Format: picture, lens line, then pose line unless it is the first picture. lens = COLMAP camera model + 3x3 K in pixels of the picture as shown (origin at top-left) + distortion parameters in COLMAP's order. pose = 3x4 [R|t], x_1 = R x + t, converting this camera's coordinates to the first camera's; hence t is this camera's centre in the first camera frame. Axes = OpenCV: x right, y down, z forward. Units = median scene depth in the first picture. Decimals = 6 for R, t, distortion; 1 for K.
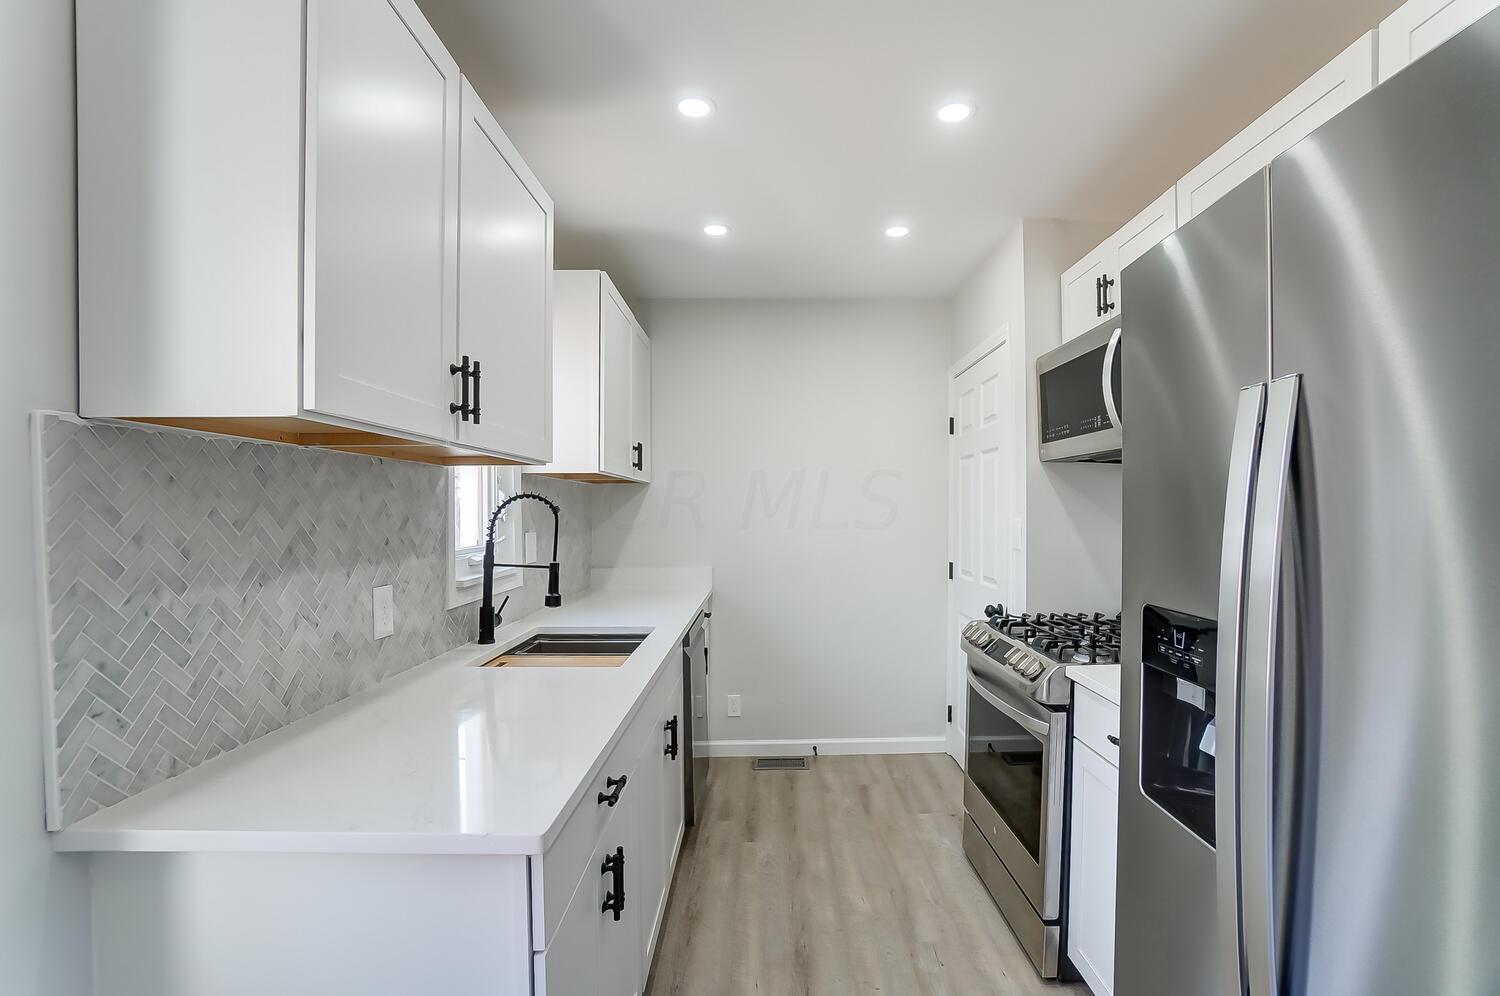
lens RADIAL K [[661.3, 0, 740.7], [0, 661.3, 504.2], [0, 0, 1]] dist [-0.058248, 0.019156]
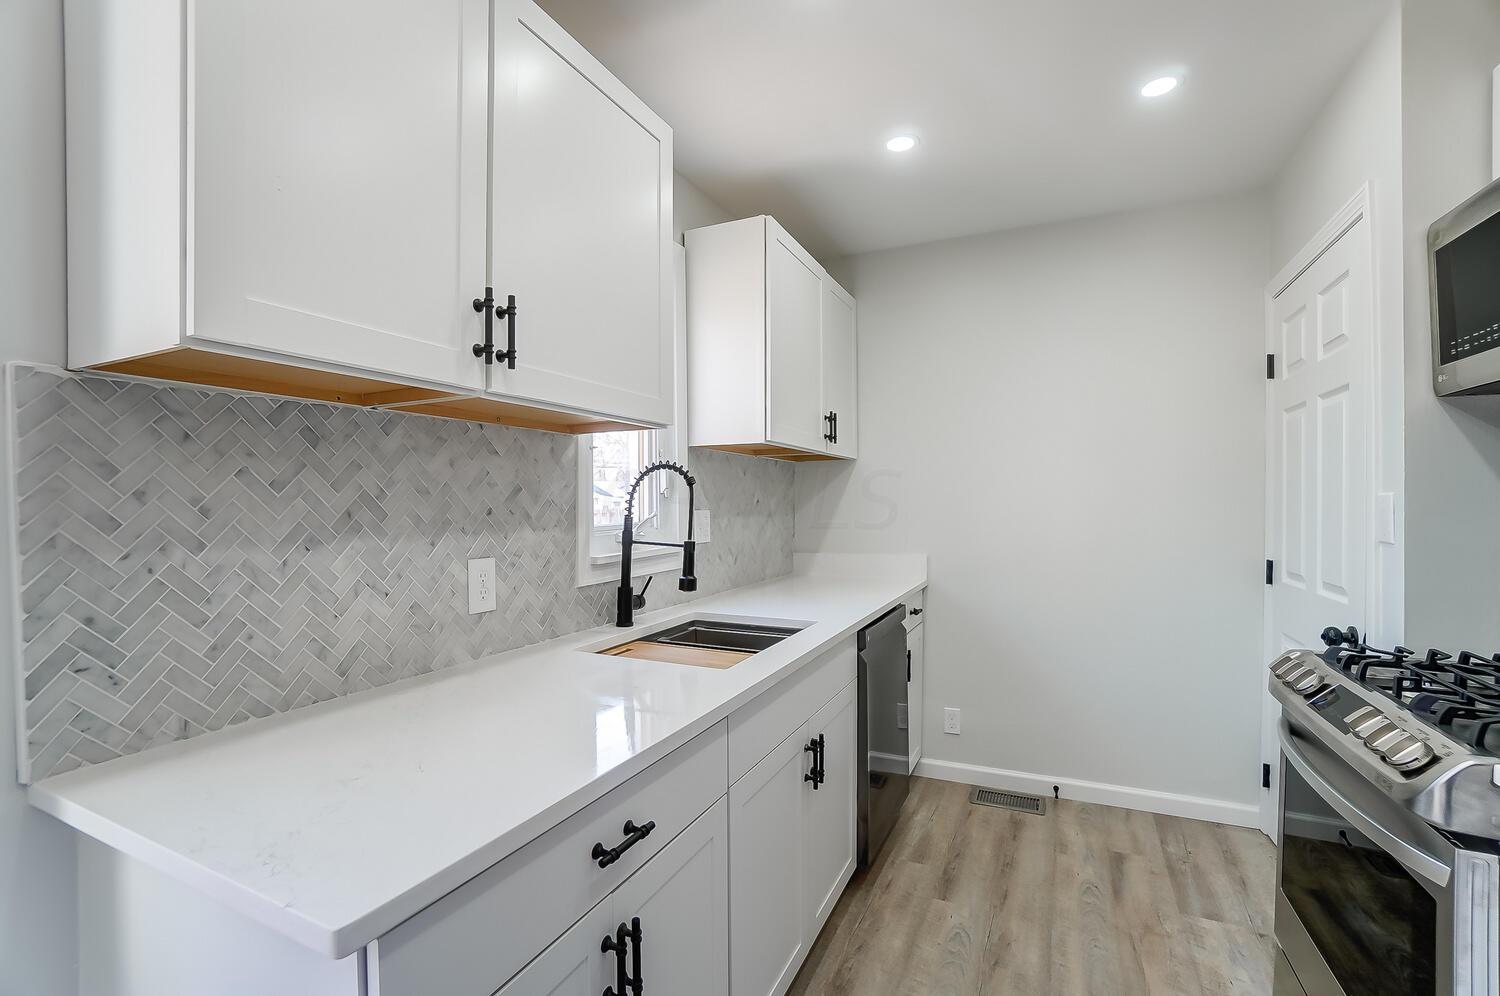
lens RADIAL K [[643.1, 0, 720.9], [0, 643.1, 495.4], [0, 0, 1]] dist [-0.058142, 0.019077]
pose [[0.901528, -0.002412, -0.432713, 0.155975], [0.003534, 0.999992, 0.001789, 0.031785], [0.432706, -0.003142, 0.901530, 0.291678]]
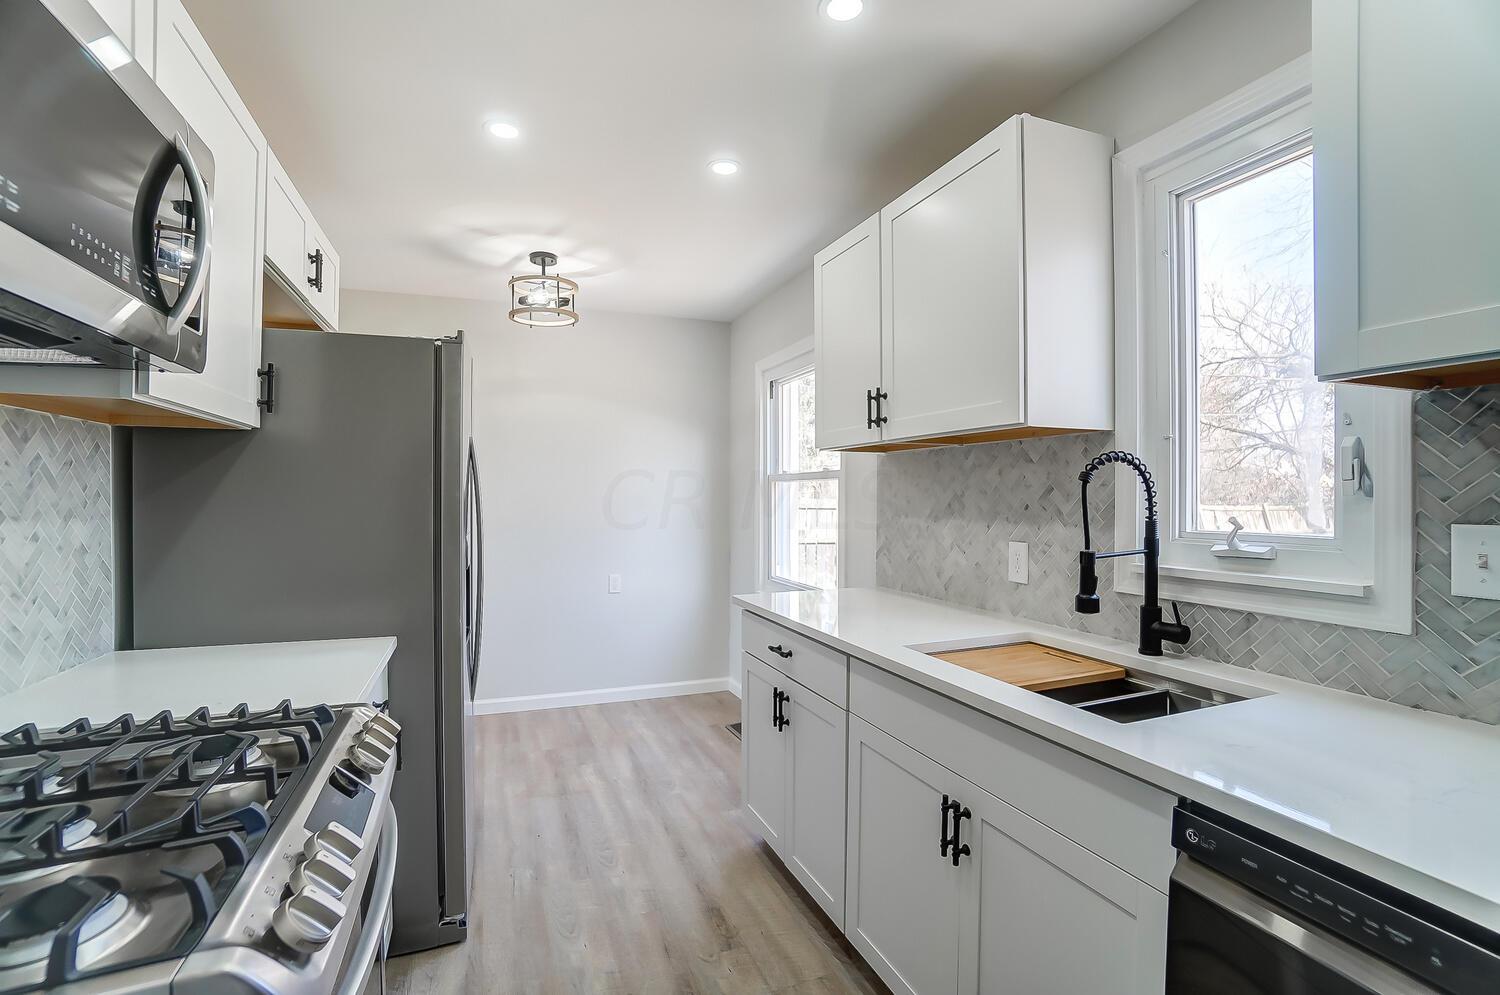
lens RADIAL K [[667.4, 0, 734.3], [0, 667.4, 499.1], [0, 0, 1]] dist [-0.060120, 0.022254]
pose [[-0.919043, 0.008492, -0.394066, 0.426603], [0.008258, 0.999963, 0.002290, 0.033424], [0.394071, -0.001149, -0.919079, 1.828221]]
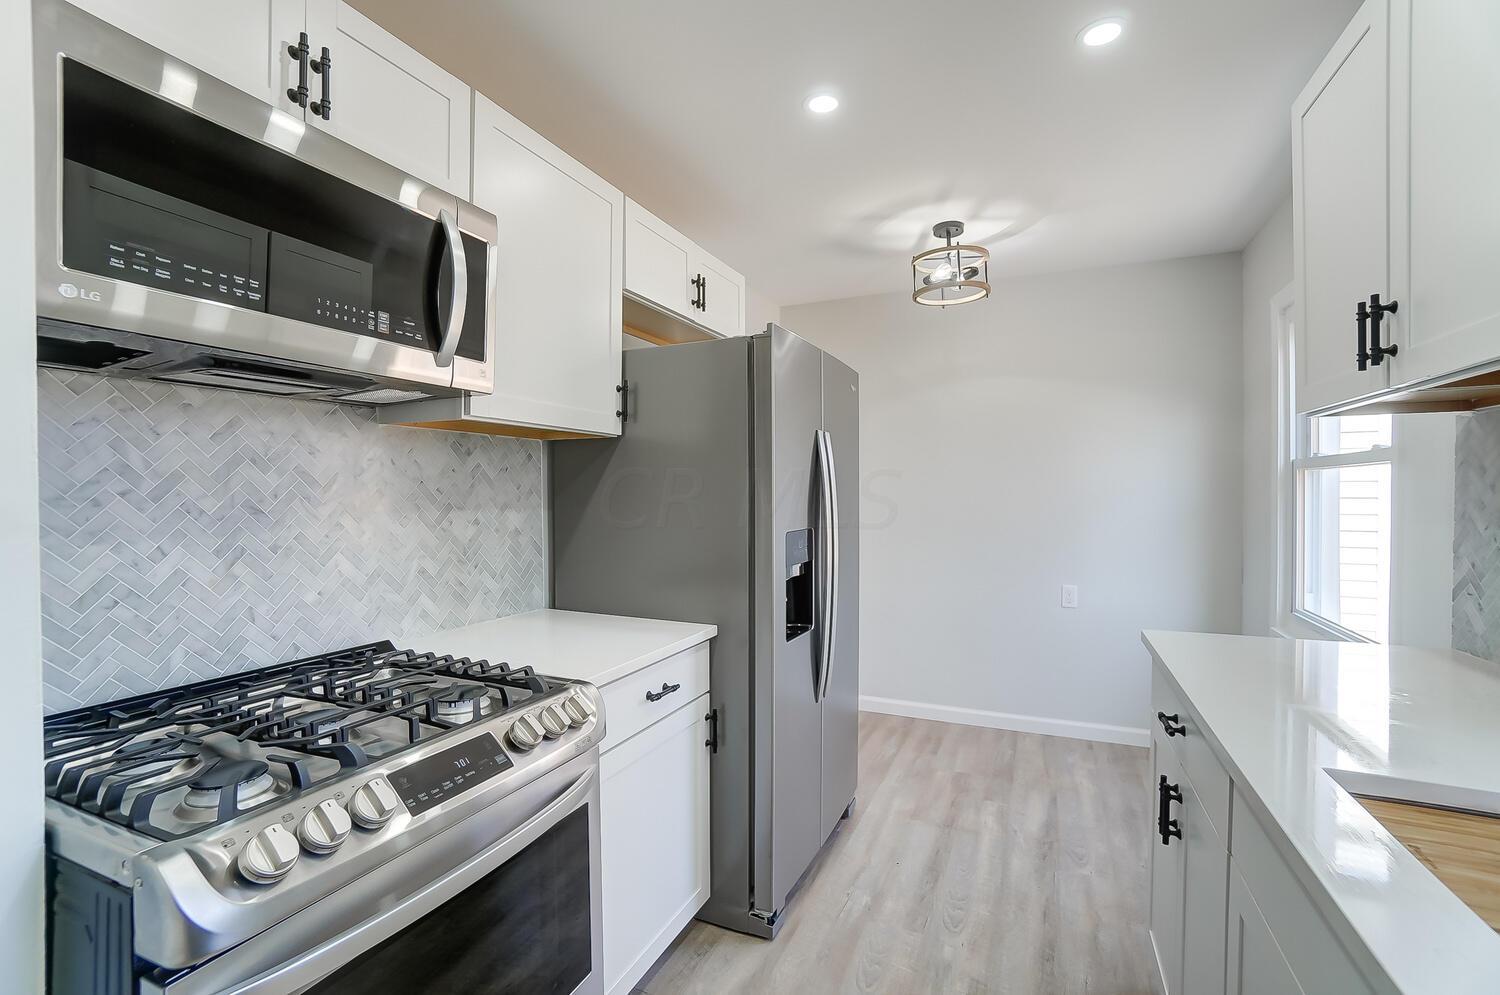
lens RADIAL K [[667.4, 0, 734.3], [0, 667.4, 499.1], [0, 0, 1]] dist [-0.060120, 0.022254]
pose [[-0.923506, 0.006922, 0.383521, 0.047754], [0.007851, 0.999969, 0.000856, 0.037800], [-0.383503, 0.003801, -0.923532, 1.669287]]
